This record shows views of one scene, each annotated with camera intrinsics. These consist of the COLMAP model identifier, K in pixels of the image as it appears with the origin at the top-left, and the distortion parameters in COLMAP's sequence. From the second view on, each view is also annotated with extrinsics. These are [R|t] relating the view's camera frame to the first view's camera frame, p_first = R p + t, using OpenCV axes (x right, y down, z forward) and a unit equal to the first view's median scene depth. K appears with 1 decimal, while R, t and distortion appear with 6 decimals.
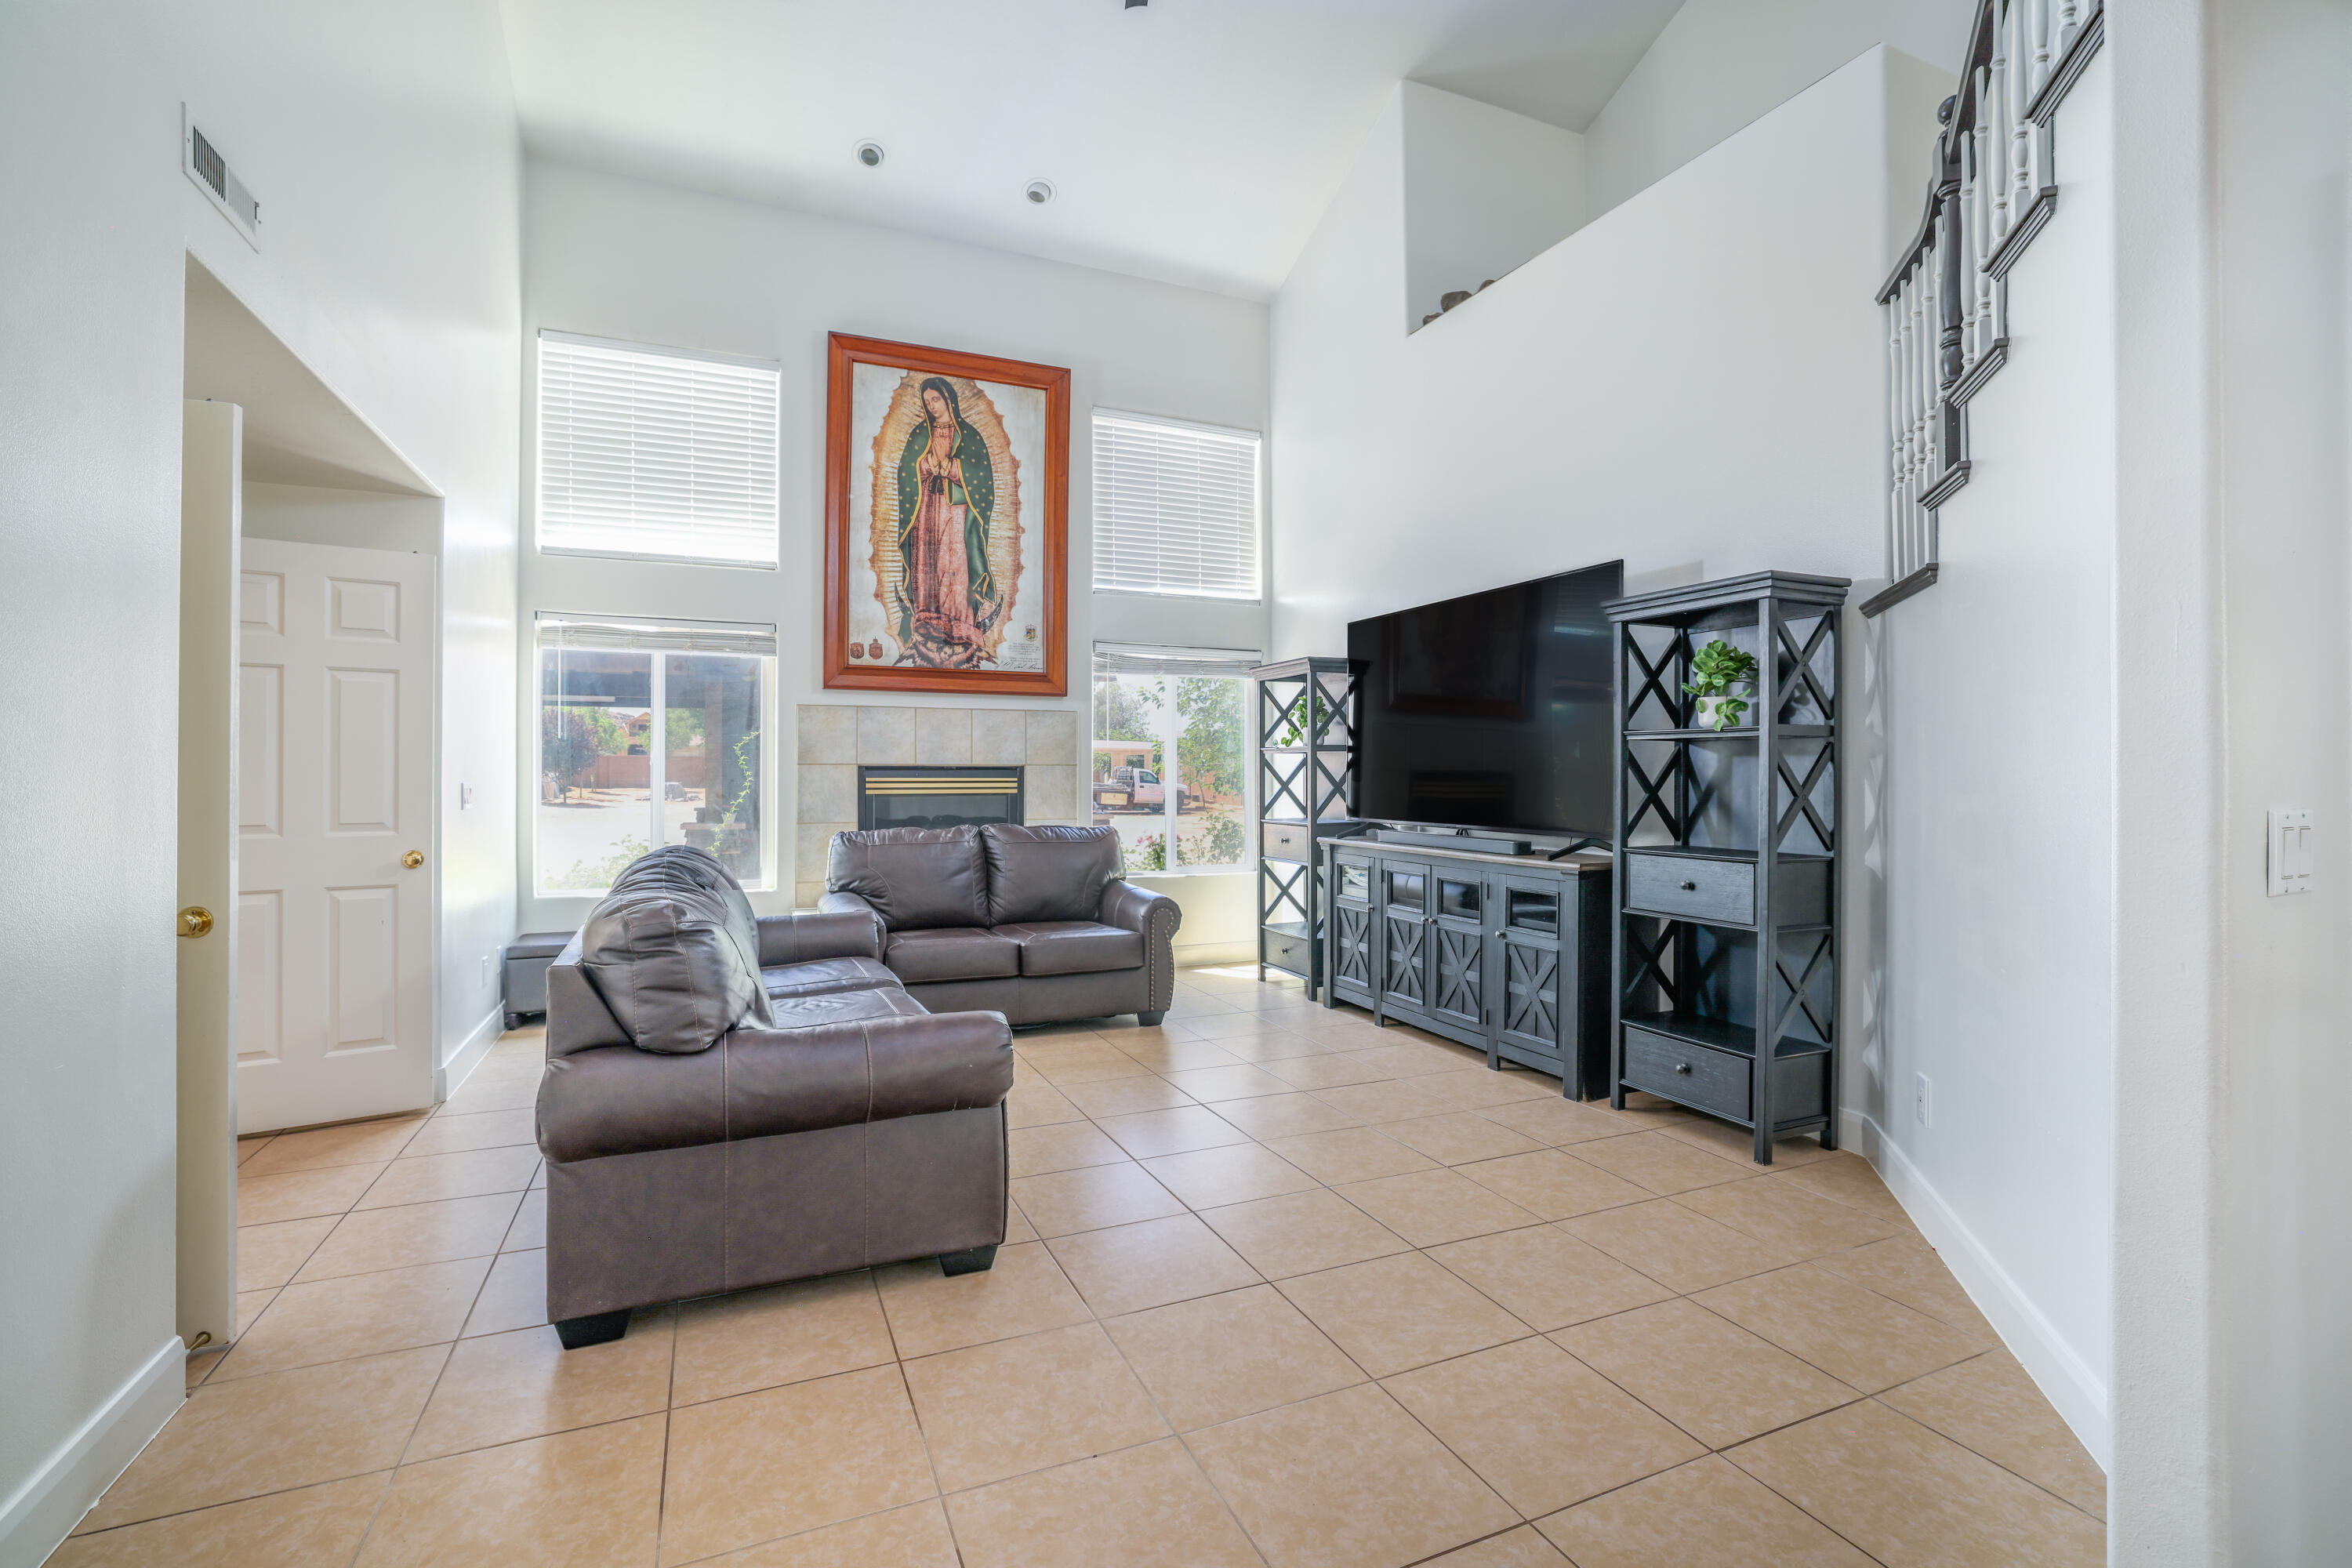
lens RADIAL K [[1037.7, 0, 1176.7], [0, 1037.7, 771.9], [0, 0, 1]] dist [-0.026345, 0.006599]
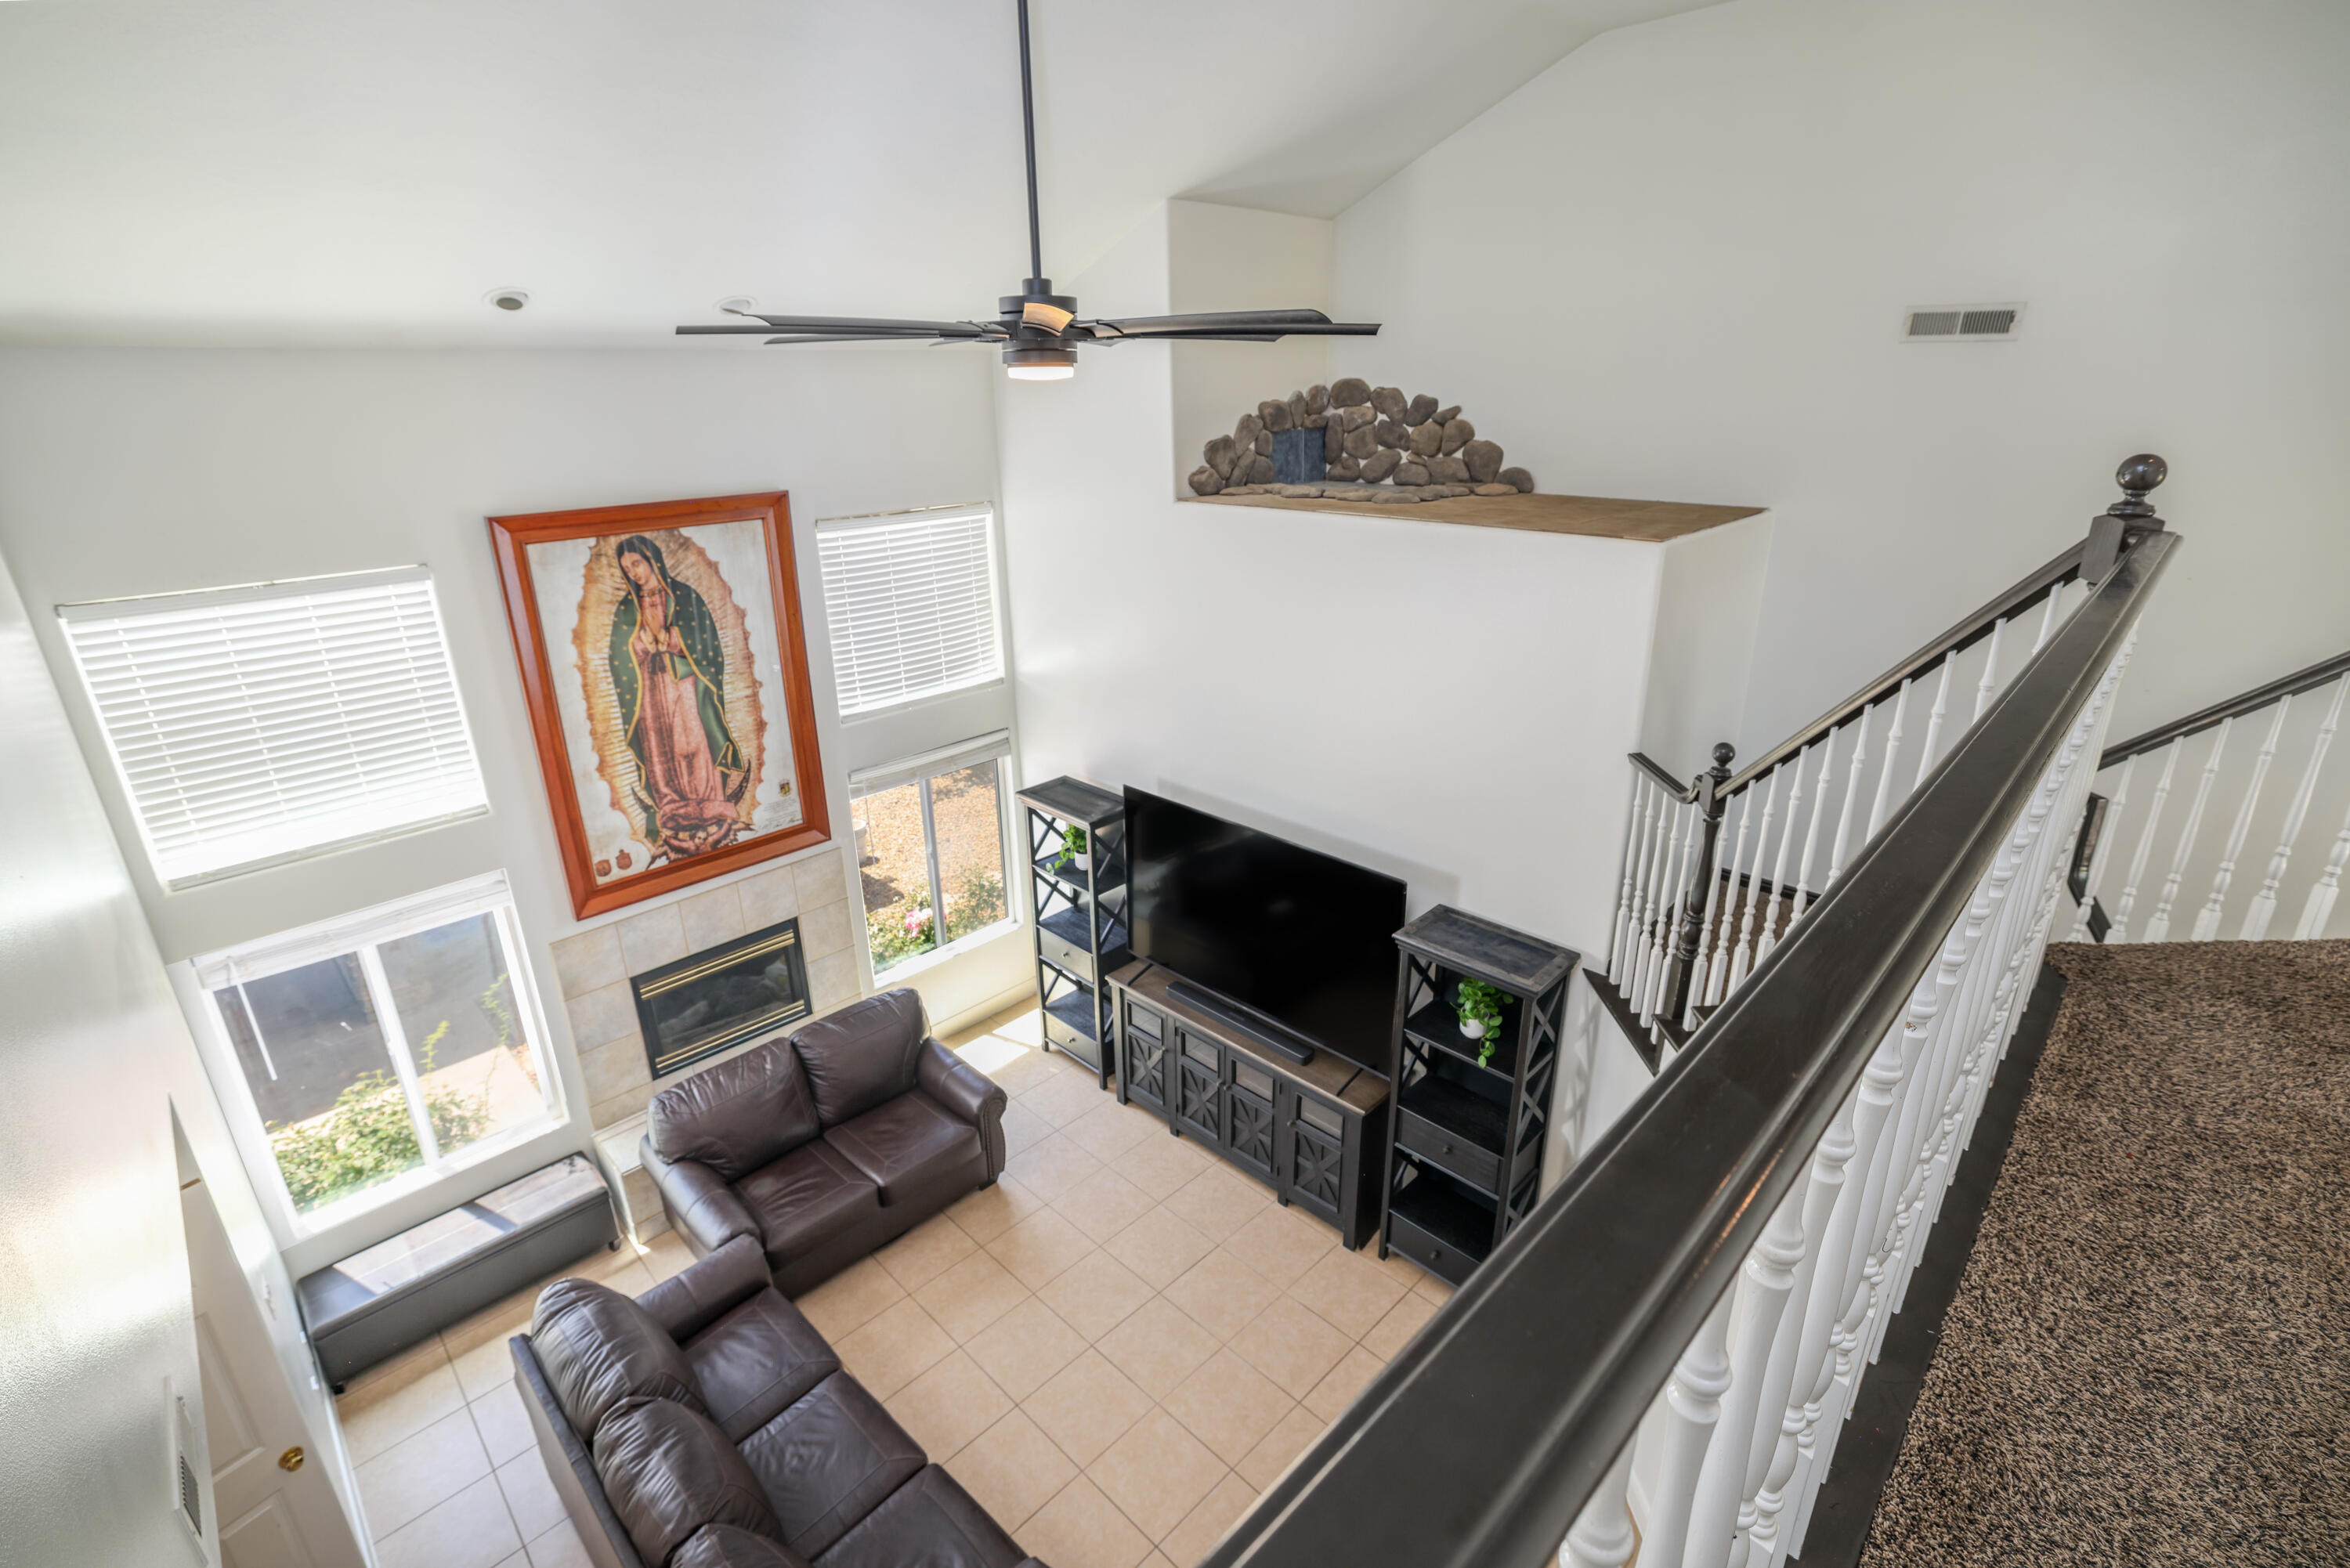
lens RADIAL K [[1036.7, 0, 1160.6], [0, 1036.7, 785.2], [0, 0, 1]] dist [-0.026345, 0.006599]
pose [[0.931098, -0.140610, 0.336577, -0.144493], [0.013251, 0.935146, 0.354014, -0.481986], [-0.364527, -0.325162, 0.872576, 0.063626]]
